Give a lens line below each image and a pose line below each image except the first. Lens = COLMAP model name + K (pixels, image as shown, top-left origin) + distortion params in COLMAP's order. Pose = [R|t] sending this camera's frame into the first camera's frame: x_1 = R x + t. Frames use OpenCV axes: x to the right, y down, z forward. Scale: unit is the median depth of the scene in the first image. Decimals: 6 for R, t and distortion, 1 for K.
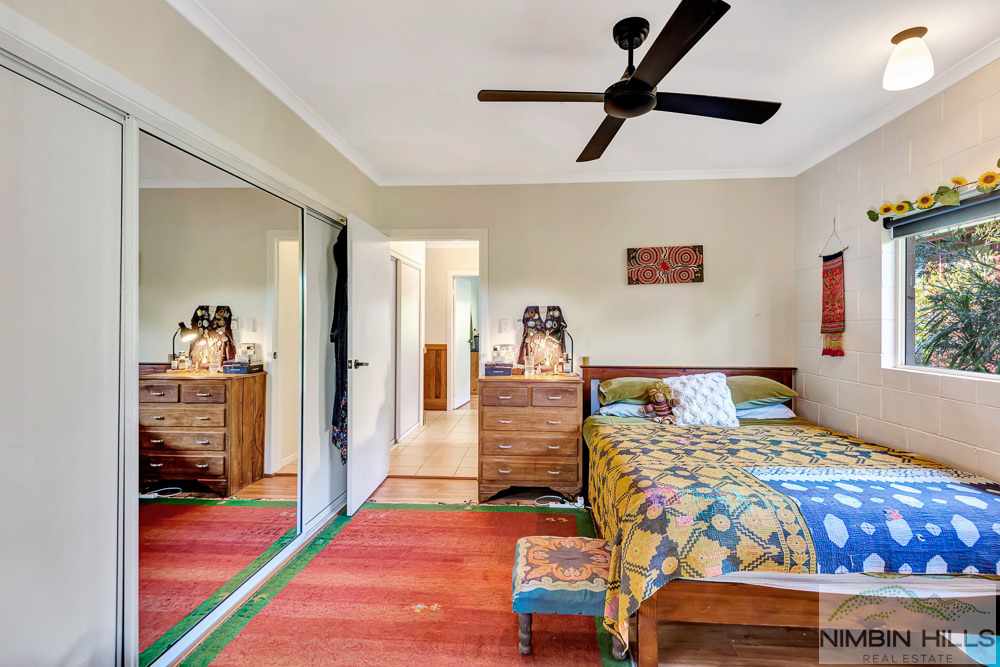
lens RADIAL K [[461.3, 0, 504.6], [0, 461.3, 327.4], [0, 0, 1]] dist [0.003918, -0.001923]
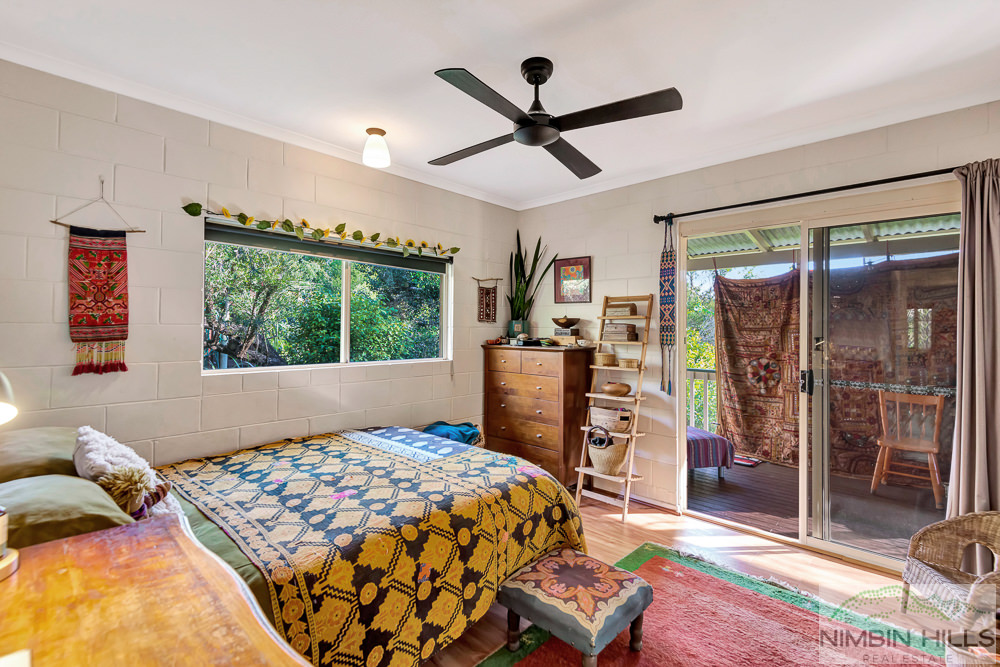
lens RADIAL K [[461.3, 0, 502.9], [0, 461.3, 329.3], [0, 0, 1]] dist [0.003918, -0.001923]
pose [[-0.774037, -0.000930, 0.633139, -0.221207], [-0.002541, 0.999995, -0.001637, -0.006286], [-0.633135, -0.002876, -0.774036, 1.187875]]
